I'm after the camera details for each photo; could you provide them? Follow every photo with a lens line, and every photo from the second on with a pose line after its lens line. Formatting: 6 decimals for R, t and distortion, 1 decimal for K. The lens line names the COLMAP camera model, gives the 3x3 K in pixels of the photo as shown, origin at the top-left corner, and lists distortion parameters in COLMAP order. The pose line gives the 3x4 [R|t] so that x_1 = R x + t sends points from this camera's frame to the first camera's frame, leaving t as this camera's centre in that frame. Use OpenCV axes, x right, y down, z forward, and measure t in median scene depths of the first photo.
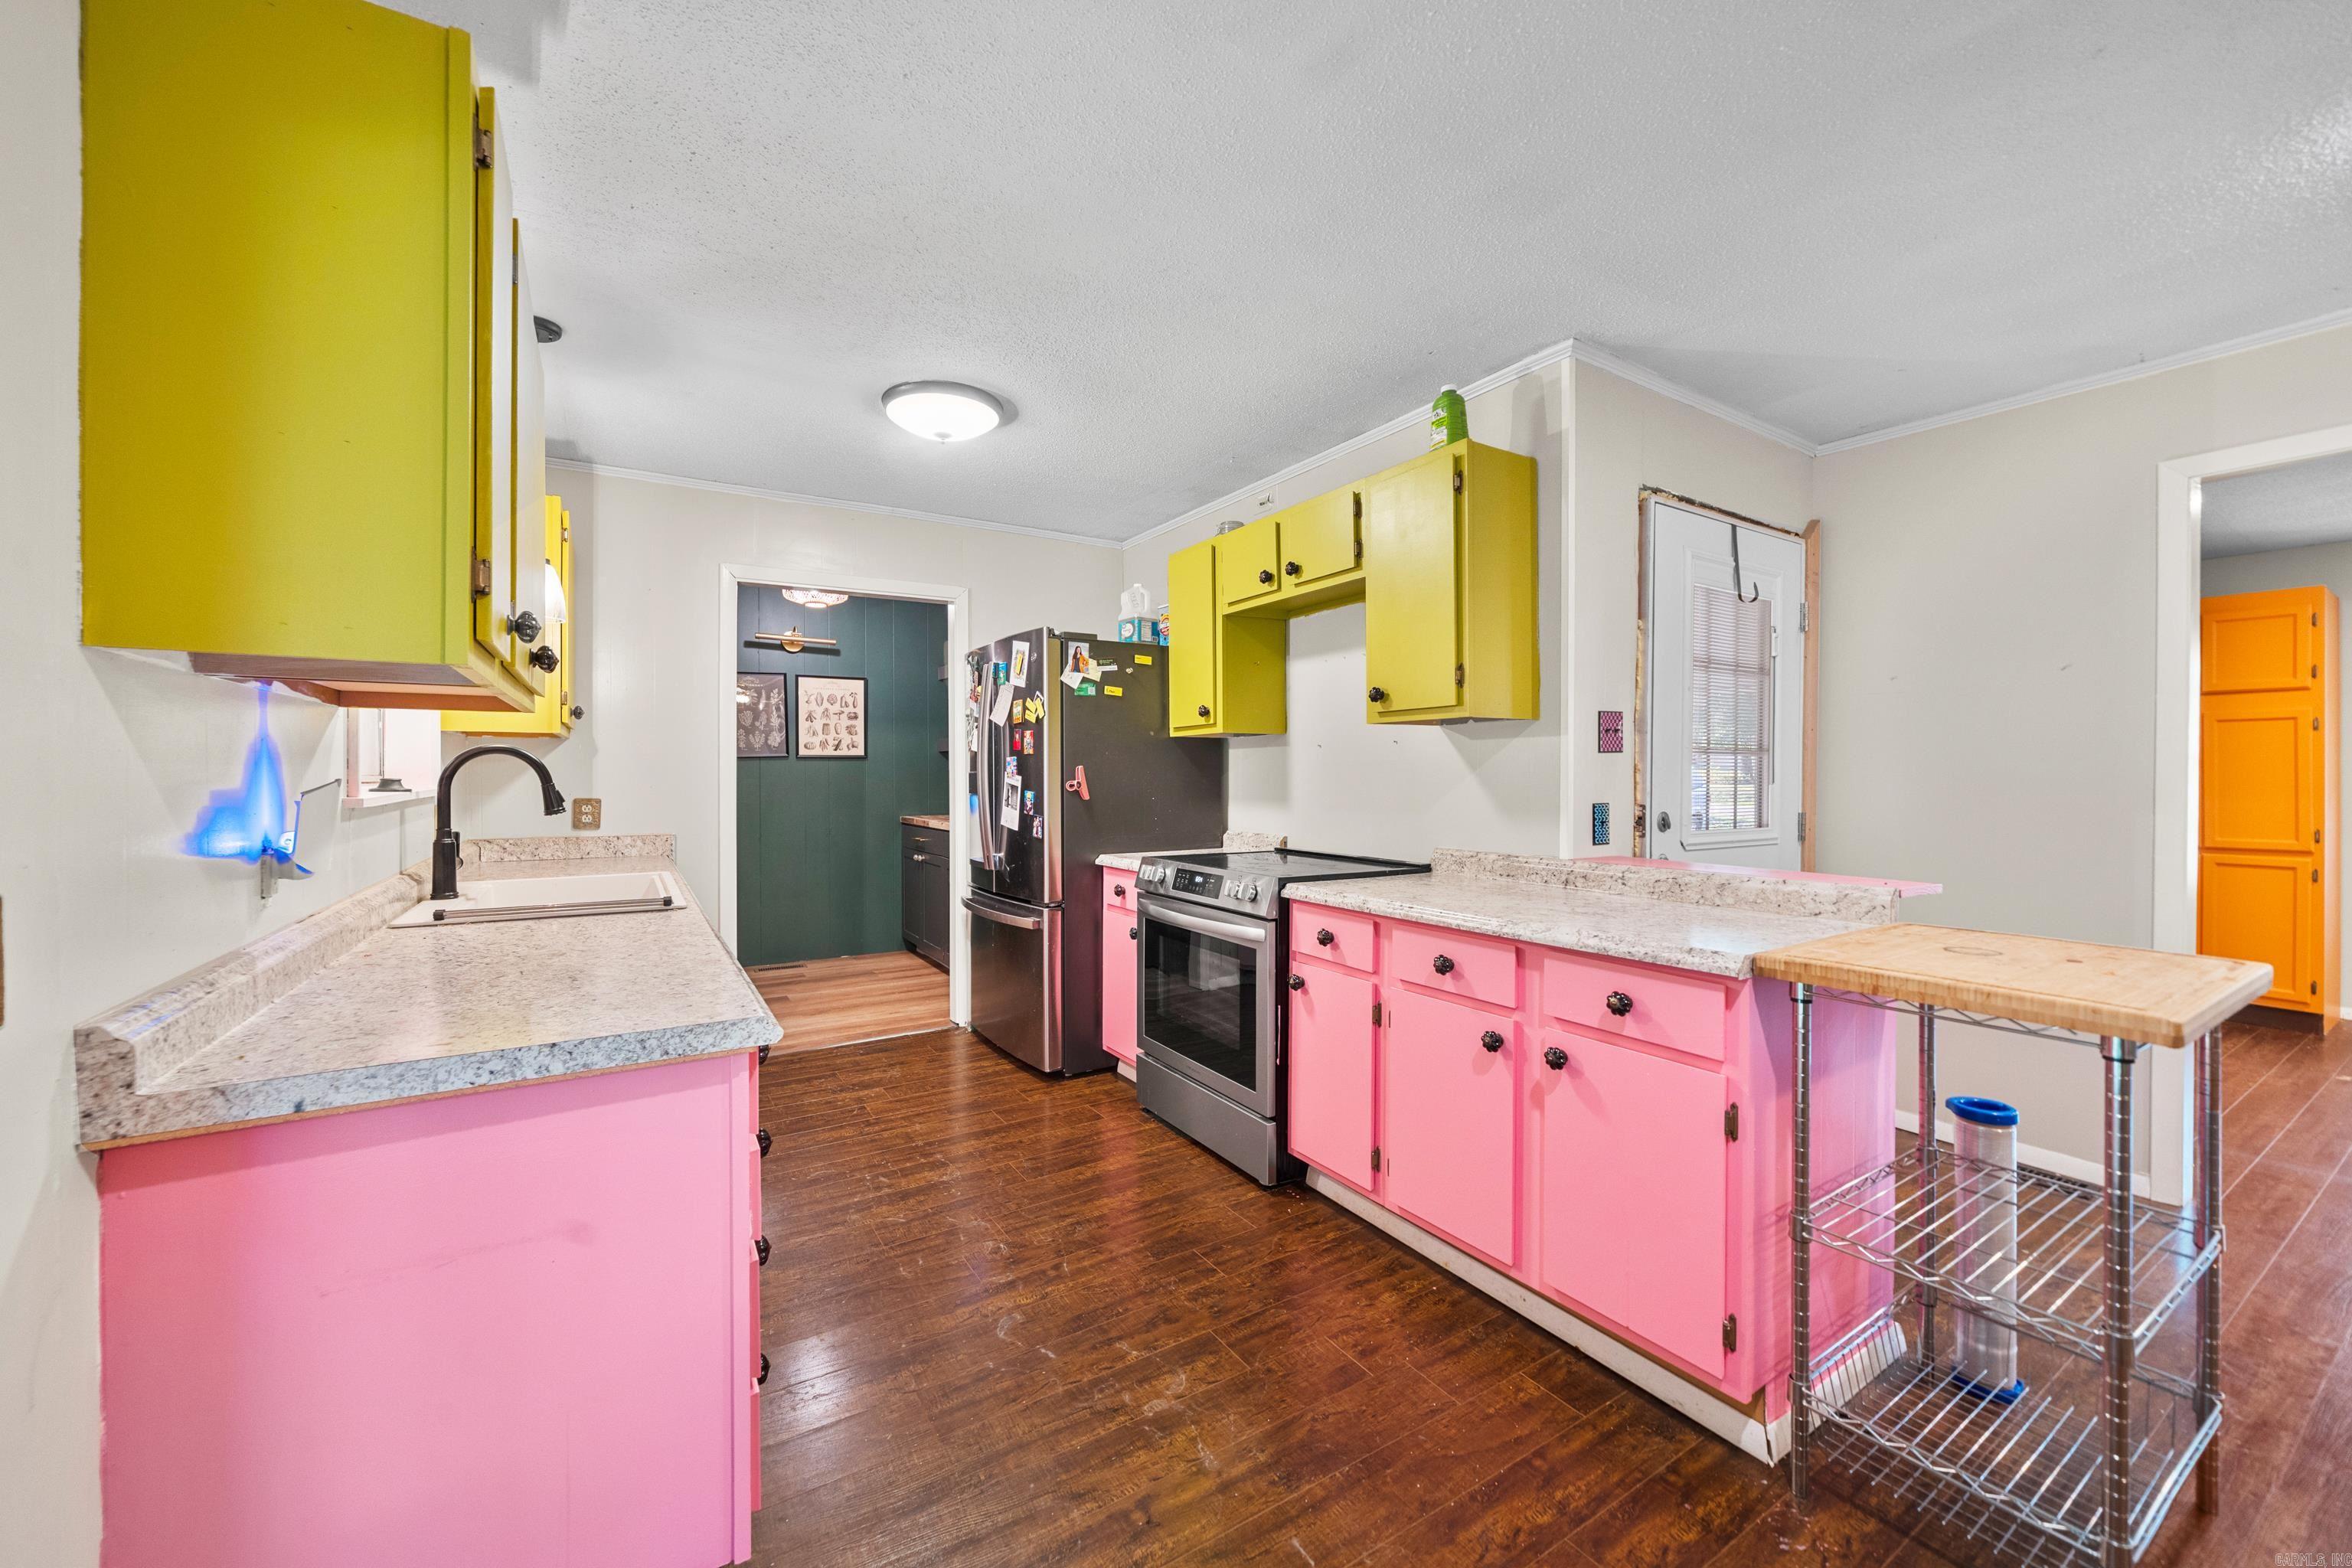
lens RADIAL K [[891.7, 0, 1209.4], [0, 891.7, 772.9], [0, 0, 1]] dist [-0.005104, -0.000125]
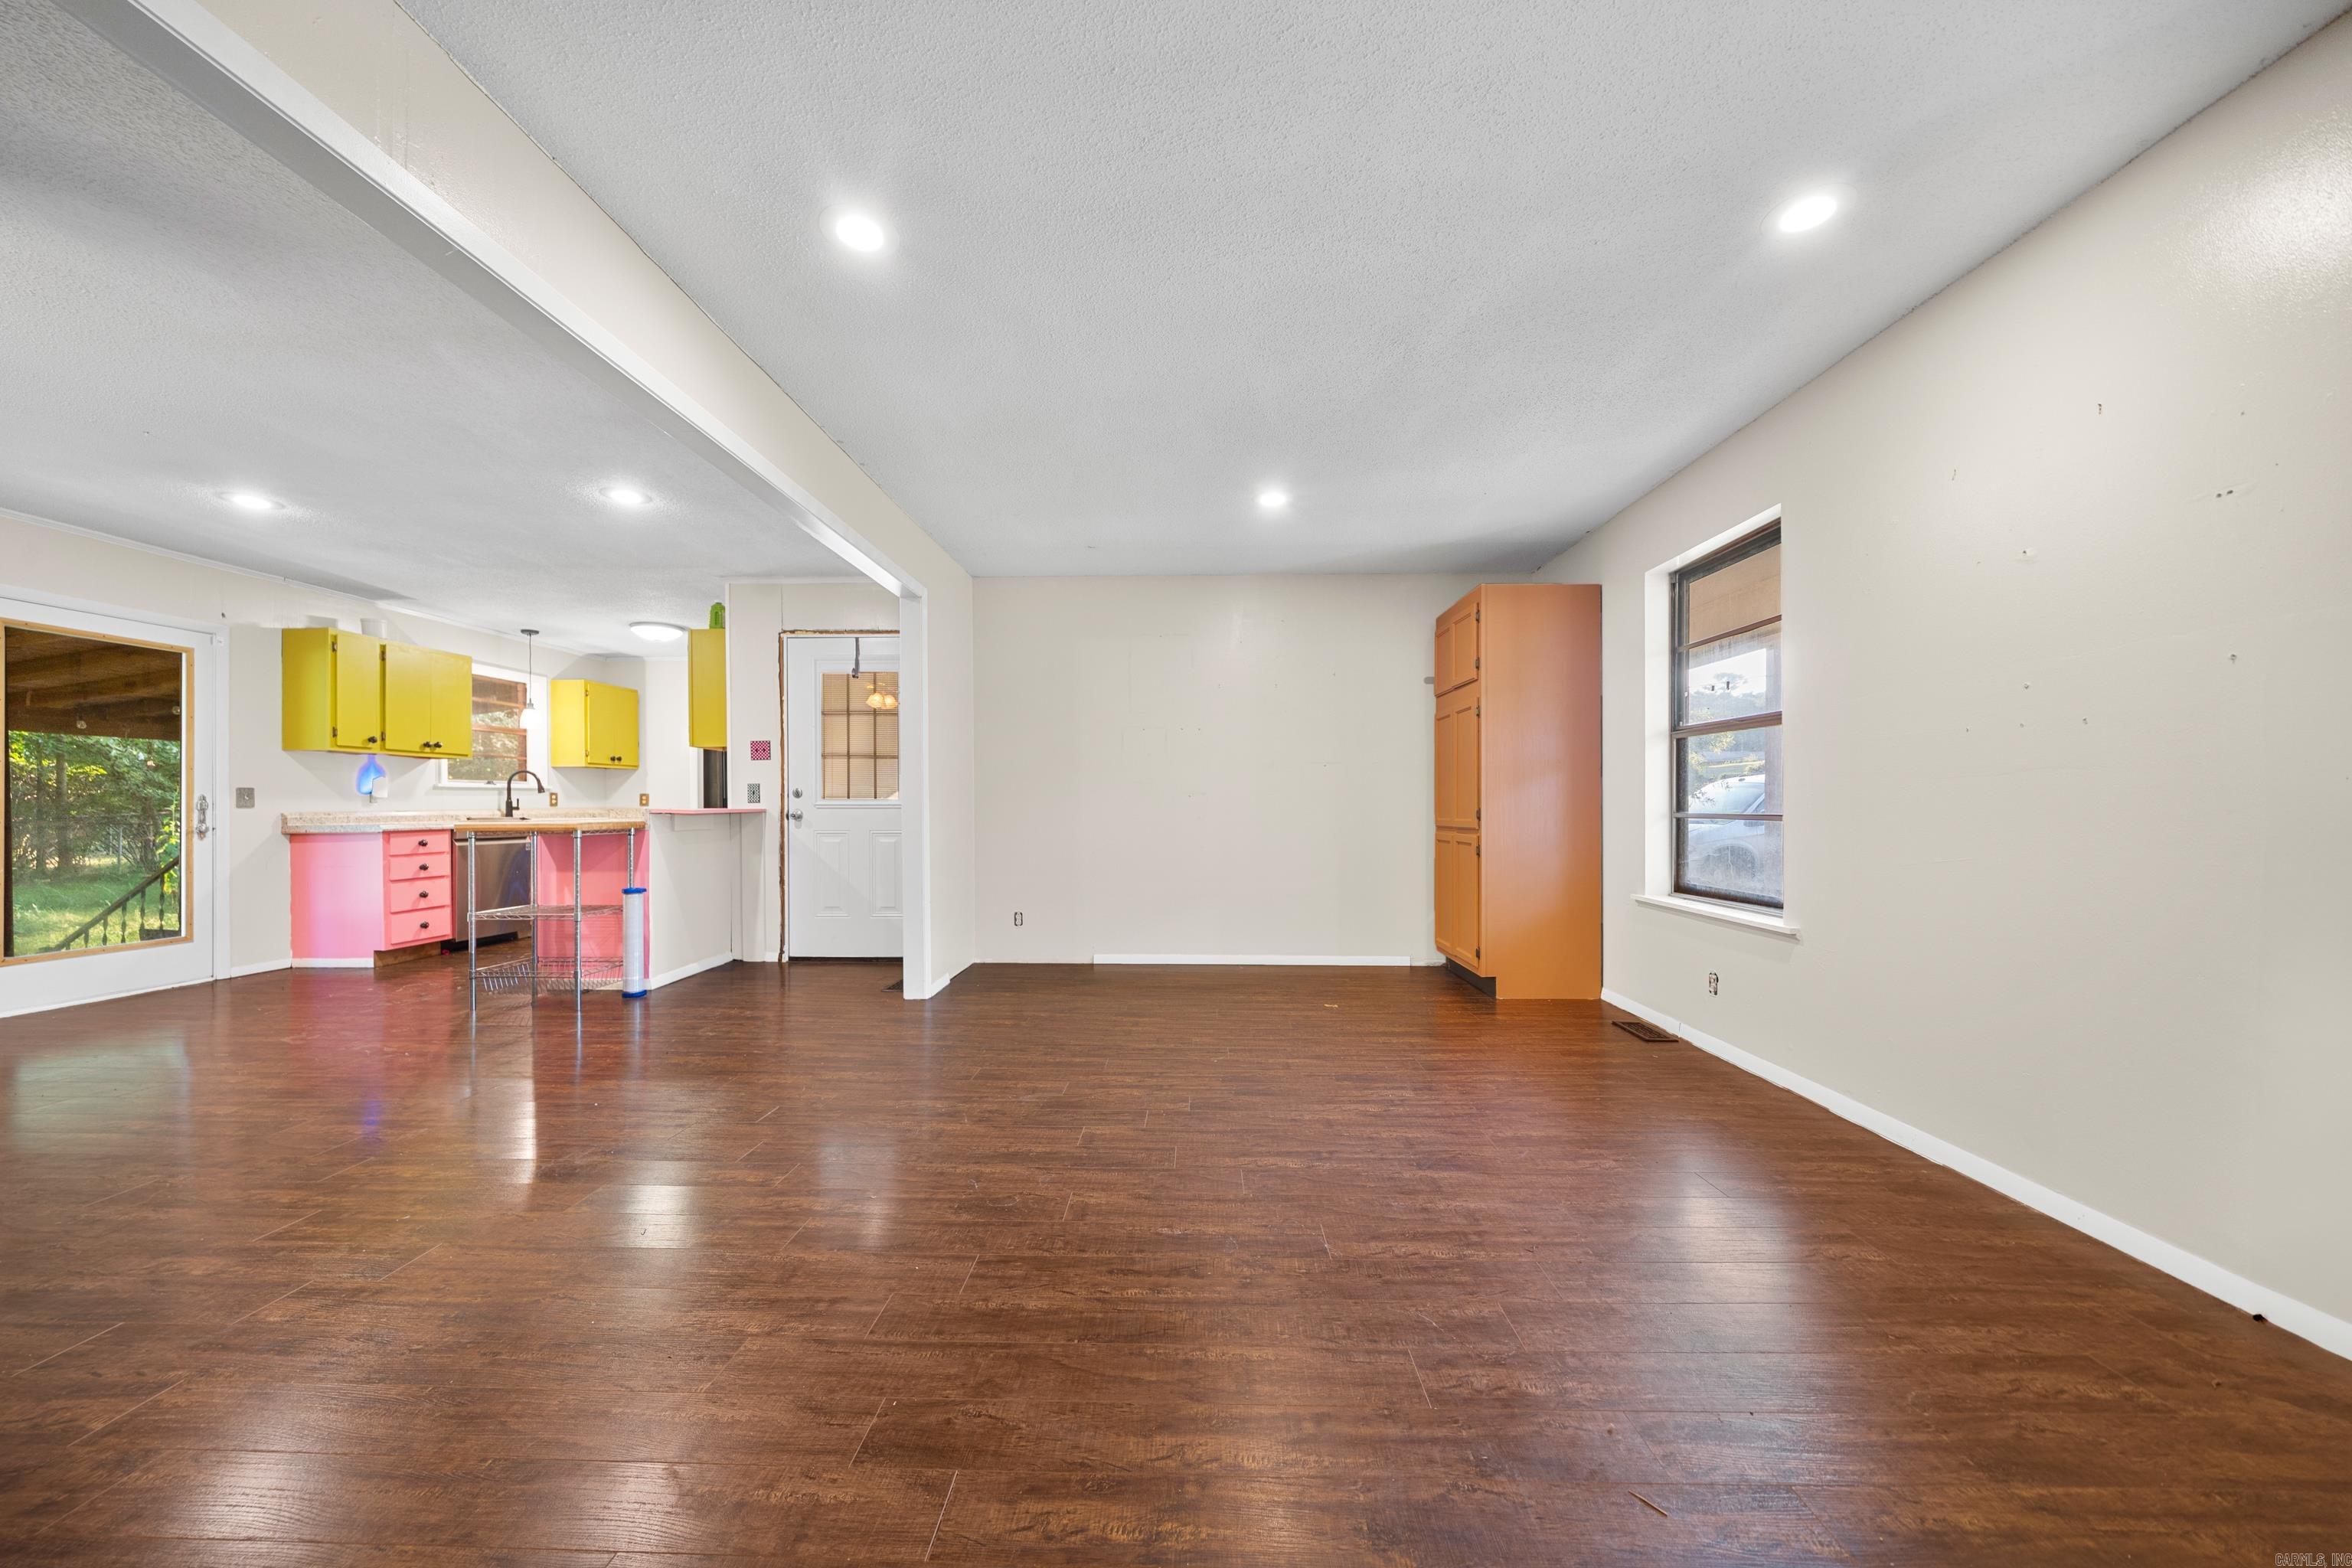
lens RADIAL K [[795.0, 0, 1148.1], [0, 795.0, 806.6], [0, 0, 1]] dist [-0.008181, 0.000117]
pose [[0.829417, -0.001269, -0.558628, 1.692292], [0.004926, 0.999975, 0.005043, 0.062110], [0.558608, -0.006935, 0.829403, -0.044760]]
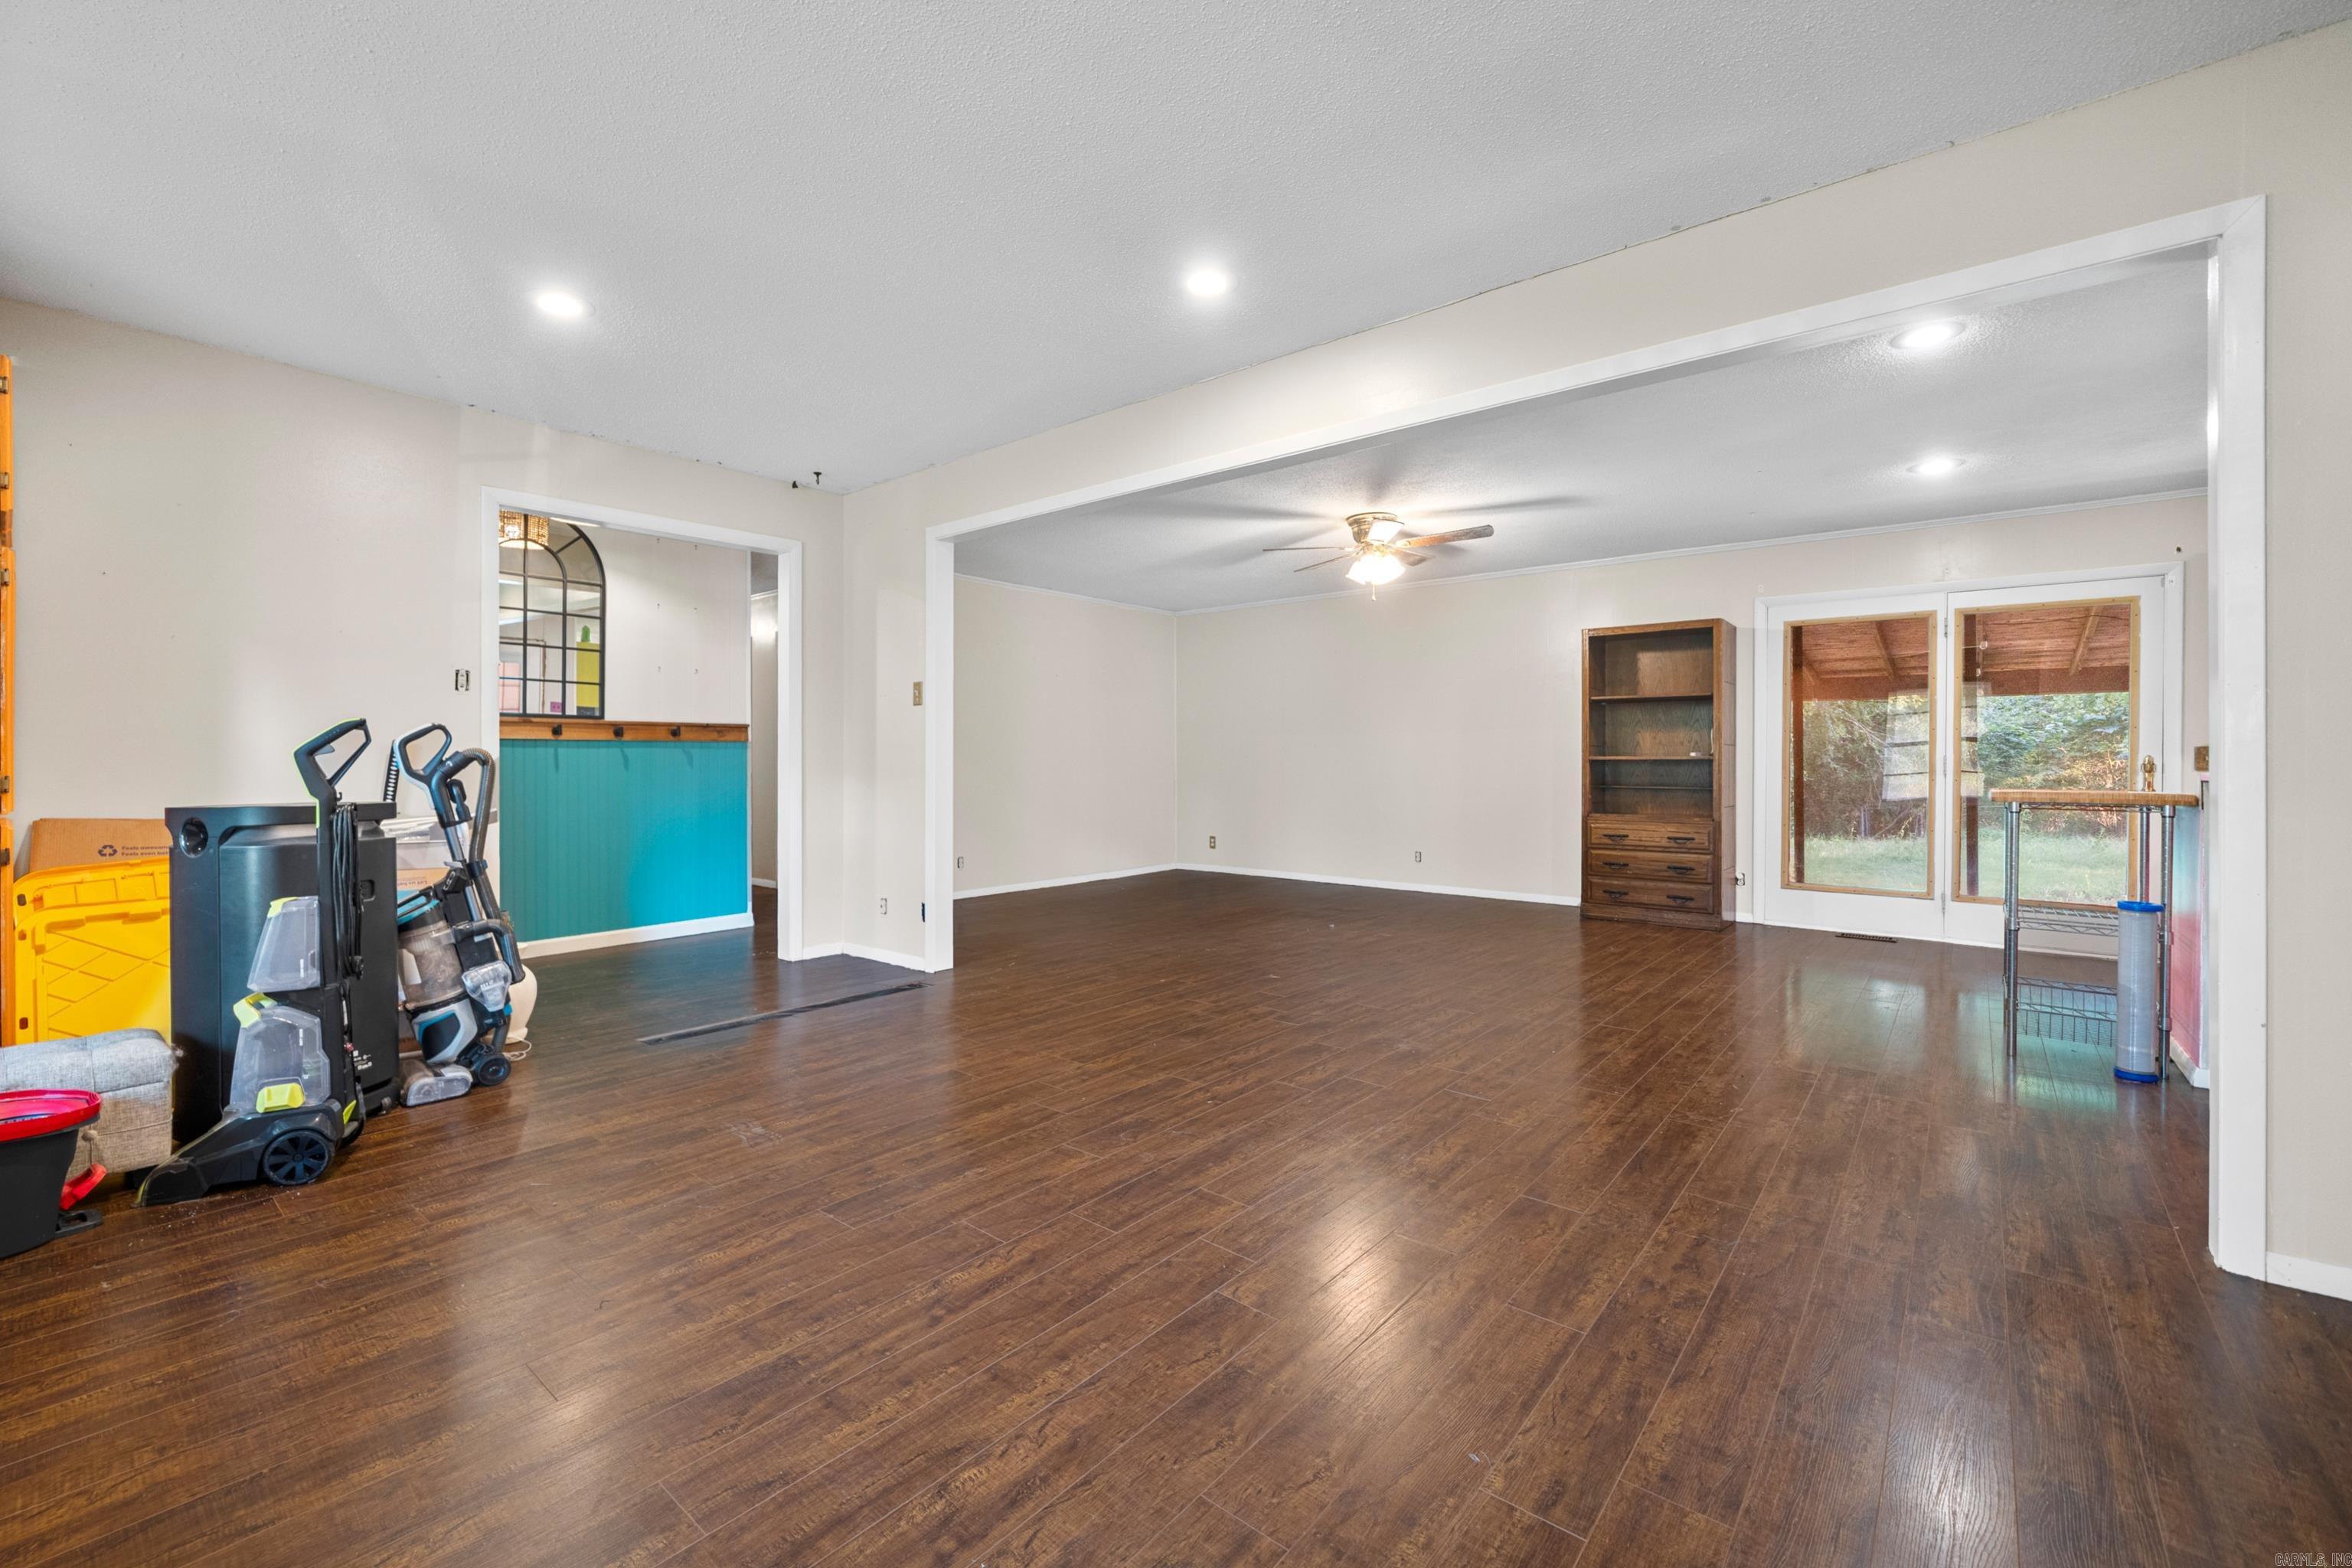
lens RADIAL K [[976.4, 0, 1189.5], [0, 976.4, 759.0], [0, 0, 1]] dist [-0.007266, 0.000042]
pose [[-0.936982, -0.007532, -0.349297, 1.523141], [-0.004373, 0.999942, -0.009832, 0.068538], [0.349351, -0.007685, -0.936961, 0.988572]]
